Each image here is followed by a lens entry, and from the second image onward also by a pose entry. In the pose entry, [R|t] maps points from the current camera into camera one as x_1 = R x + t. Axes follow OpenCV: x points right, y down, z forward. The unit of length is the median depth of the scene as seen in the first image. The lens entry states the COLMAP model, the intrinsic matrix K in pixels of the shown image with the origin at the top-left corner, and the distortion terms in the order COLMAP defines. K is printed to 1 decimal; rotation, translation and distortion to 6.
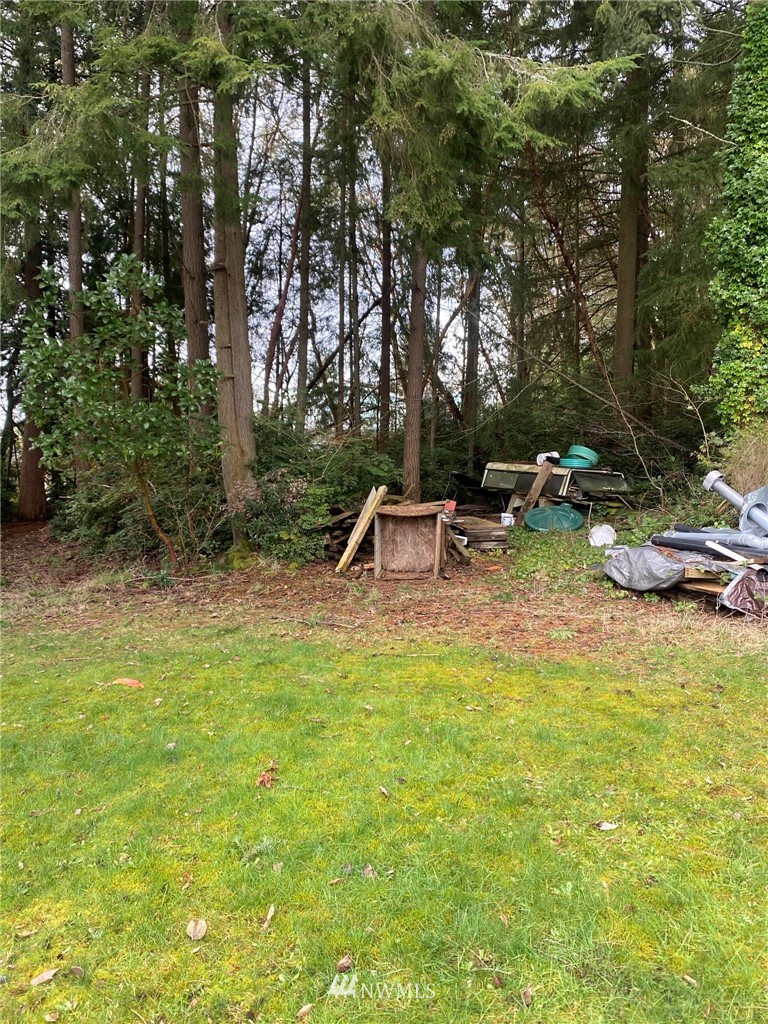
lens RADIAL K [[840.8, 0, 381.8], [0, 840.8, 512.0], [0, 0, 1]] dist [-0.086235, 0.007724]
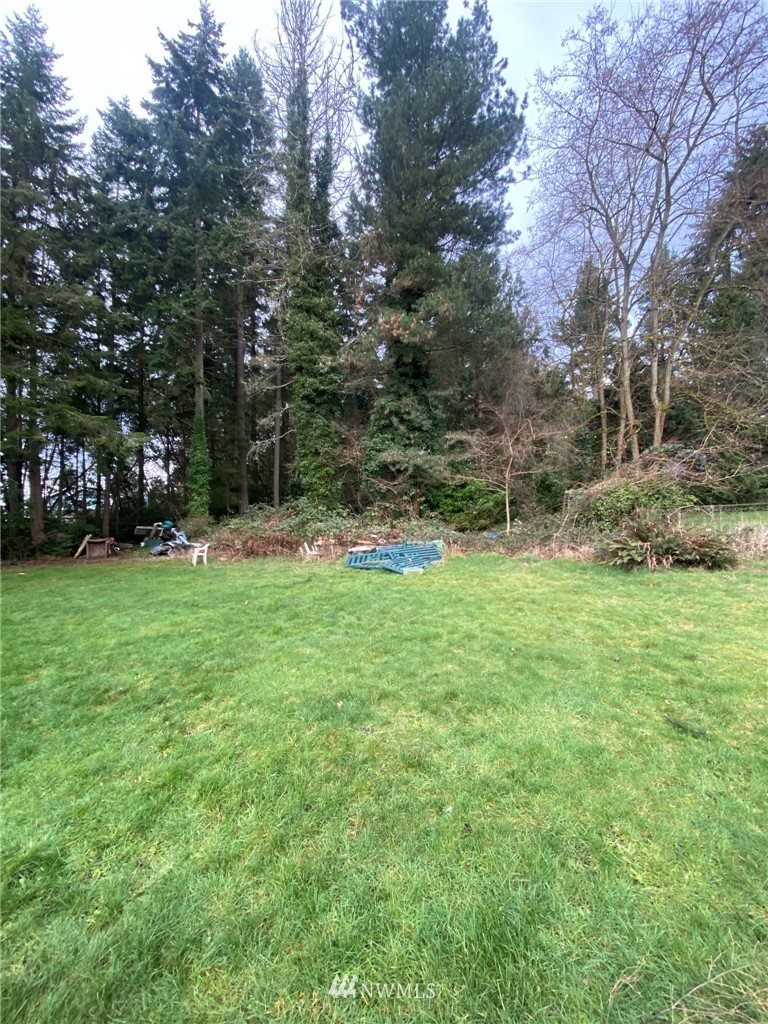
lens RADIAL K [[410.7, 0, 386.2], [0, 410.7, 525.9], [0, 0, 1]] dist [-0.020624, -0.000645]
pose [[0.833974, -0.023742, 0.551293, 0.095330], [0.051906, 0.998019, -0.035540, 0.057338], [-0.549357, 0.058255, 0.833555, -1.071378]]
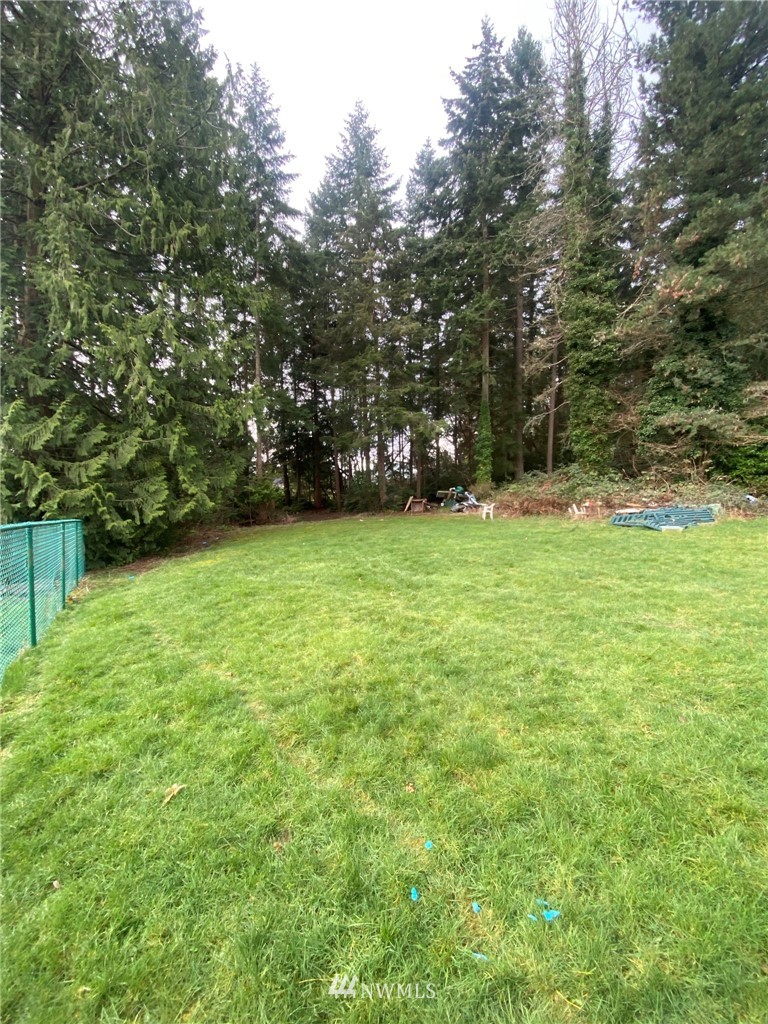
lens RADIAL K [[410.7, 0, 386.2], [0, 410.7, 525.9], [0, 0, 1]] dist [-0.020624, -0.000645]
pose [[0.998249, -0.019596, -0.055816, -0.021695], [0.020957, 0.999494, 0.023922, 0.082805], [0.055319, -0.025050, 0.998154, -1.419993]]
